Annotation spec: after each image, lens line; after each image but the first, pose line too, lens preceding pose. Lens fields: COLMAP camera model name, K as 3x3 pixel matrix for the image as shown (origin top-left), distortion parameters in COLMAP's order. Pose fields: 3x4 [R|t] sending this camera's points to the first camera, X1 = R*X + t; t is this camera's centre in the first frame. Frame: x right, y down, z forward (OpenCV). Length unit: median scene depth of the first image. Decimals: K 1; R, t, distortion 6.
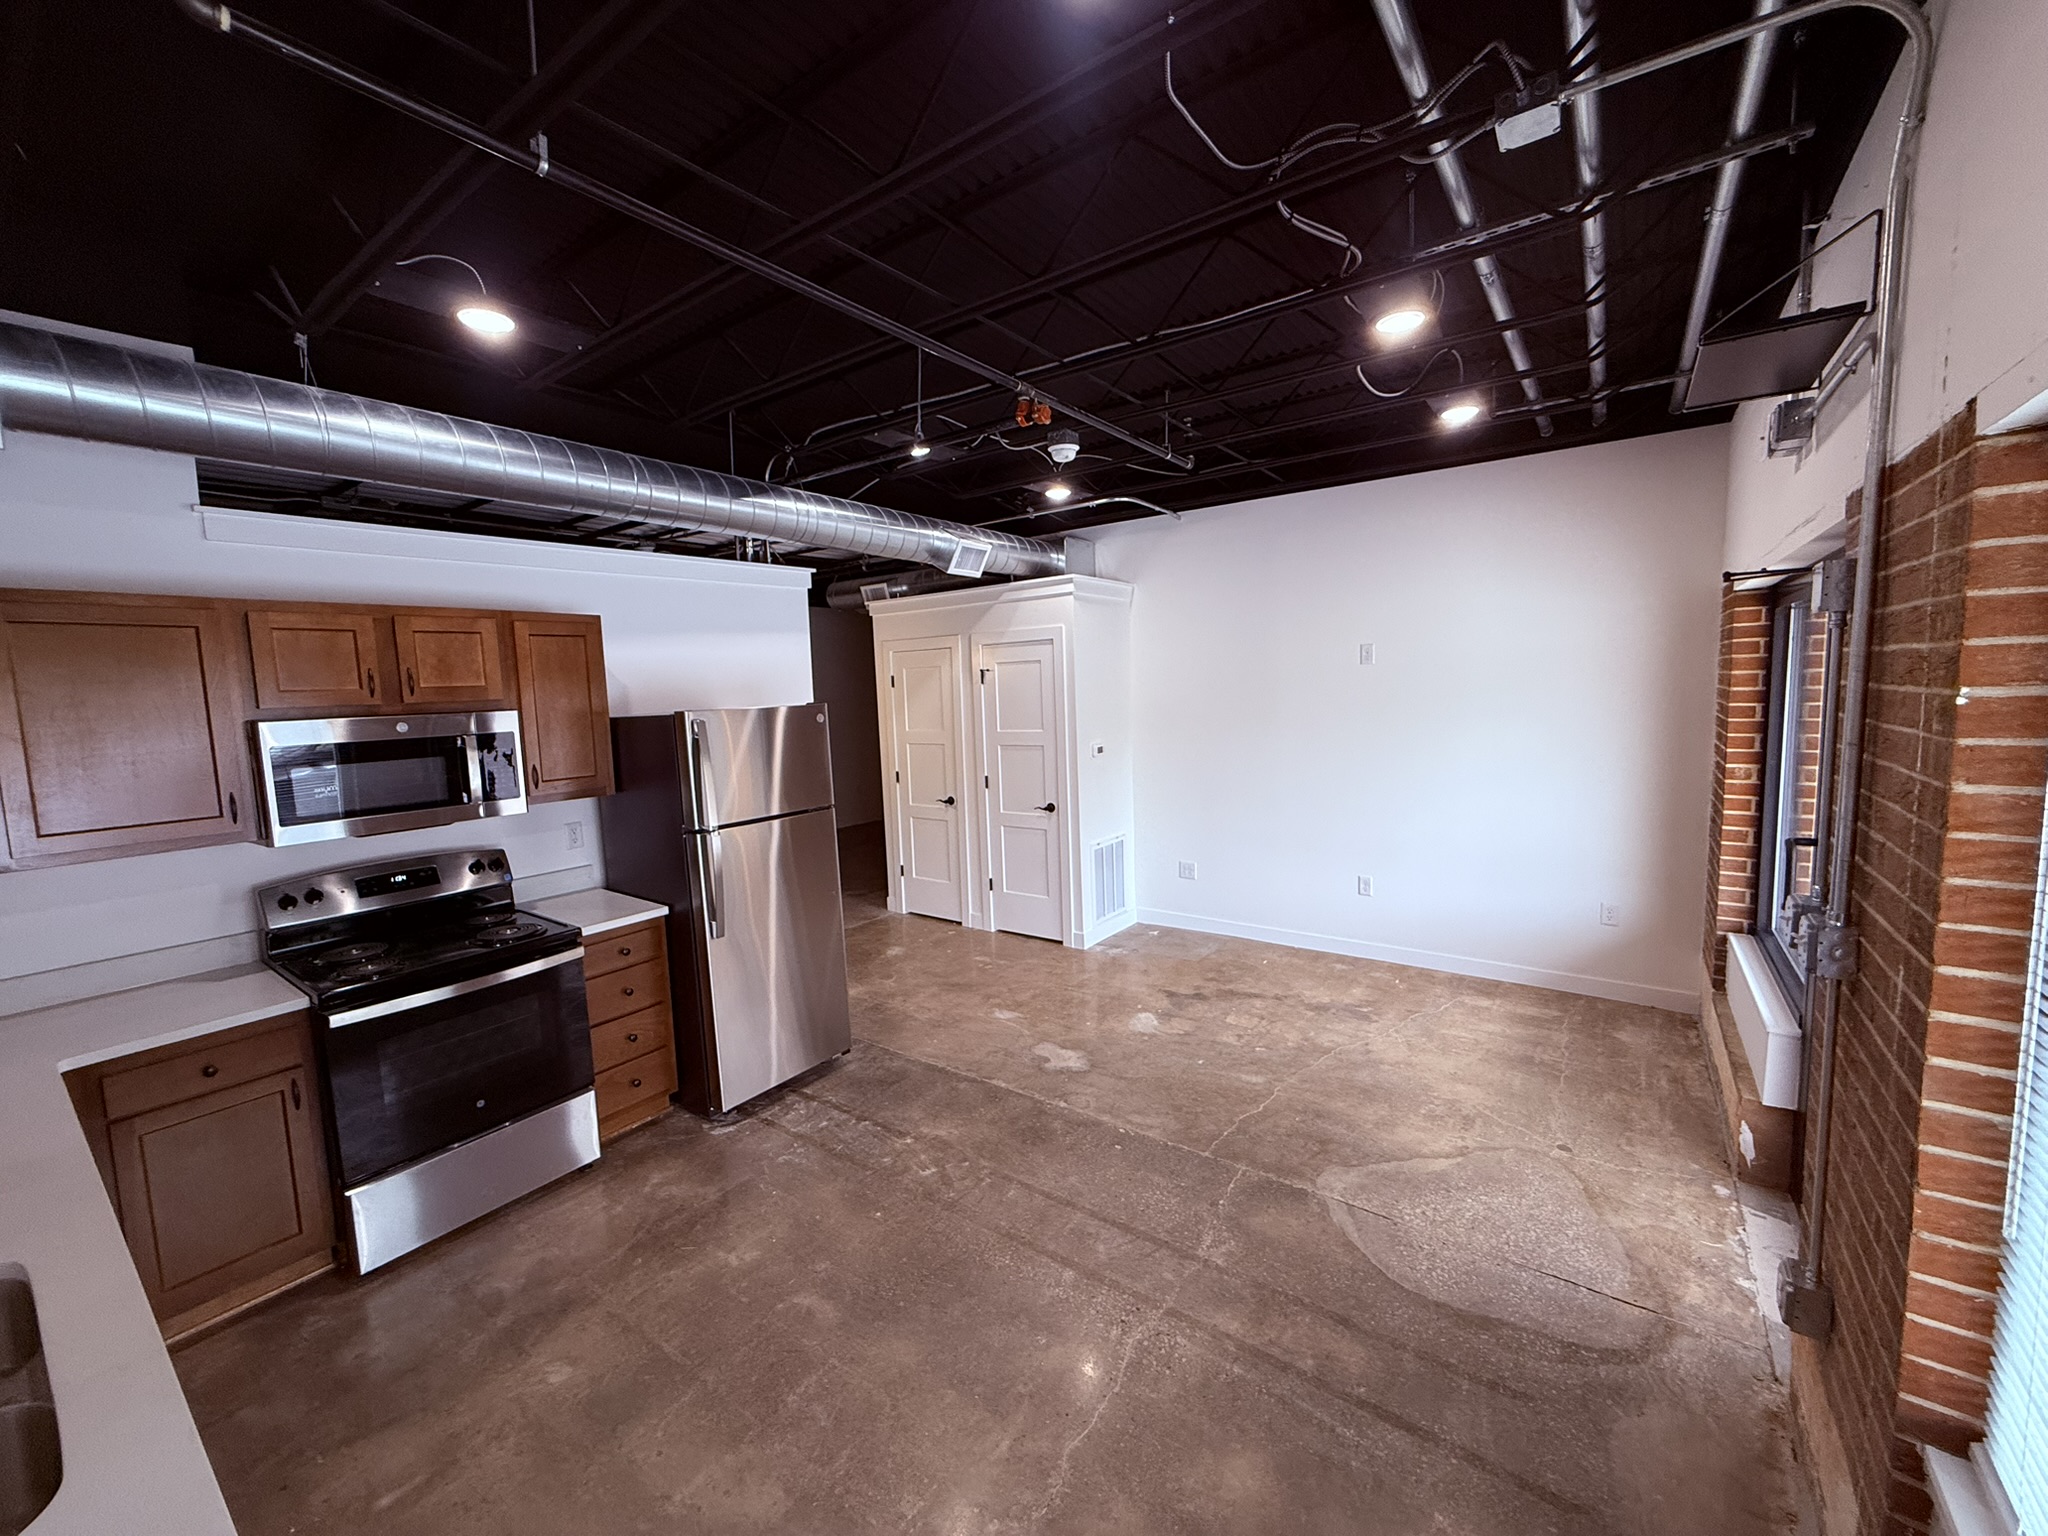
lens RADIAL K [[818.0, 0, 1024.0], [0, 818.0, 768.0], [0, 0, 1]] dist [-0.003189, -0.000173]
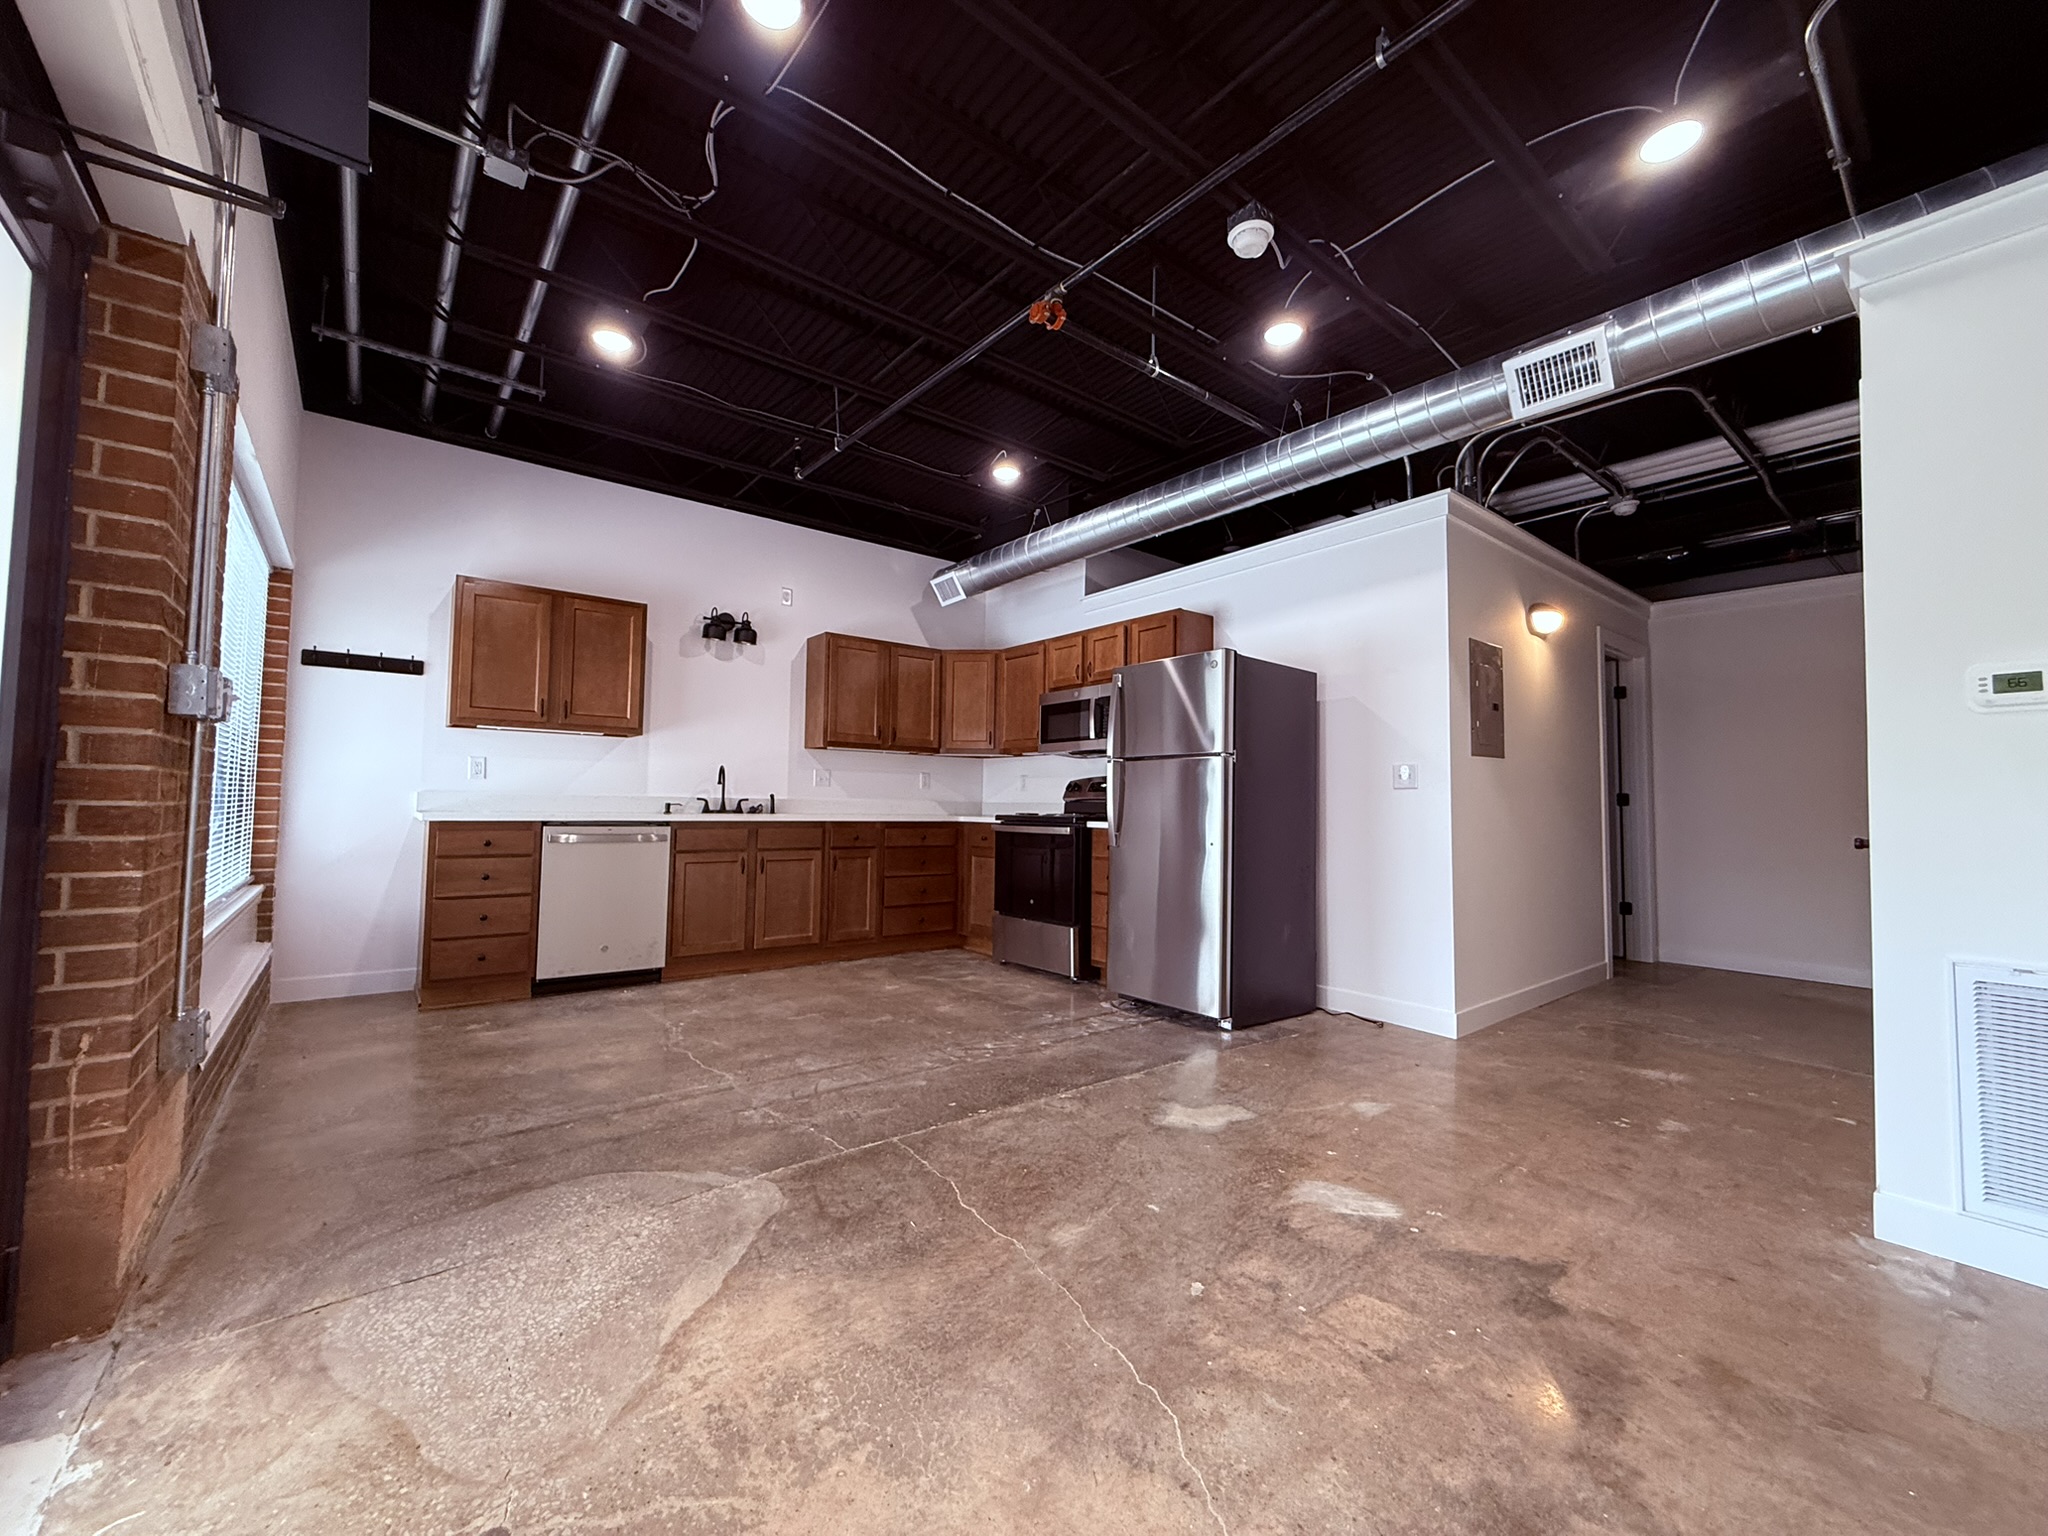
lens RADIAL K [[818.0, 0, 1024.0], [0, 818.0, 768.0], [0, 0, 1]] dist [-0.003189, -0.000173]
pose [[-0.262807, -0.014925, -0.964733, 0.873058], [-0.108022, 0.994049, 0.014048, 0.083369], [0.958783, 0.107904, -0.262855, 1.176595]]
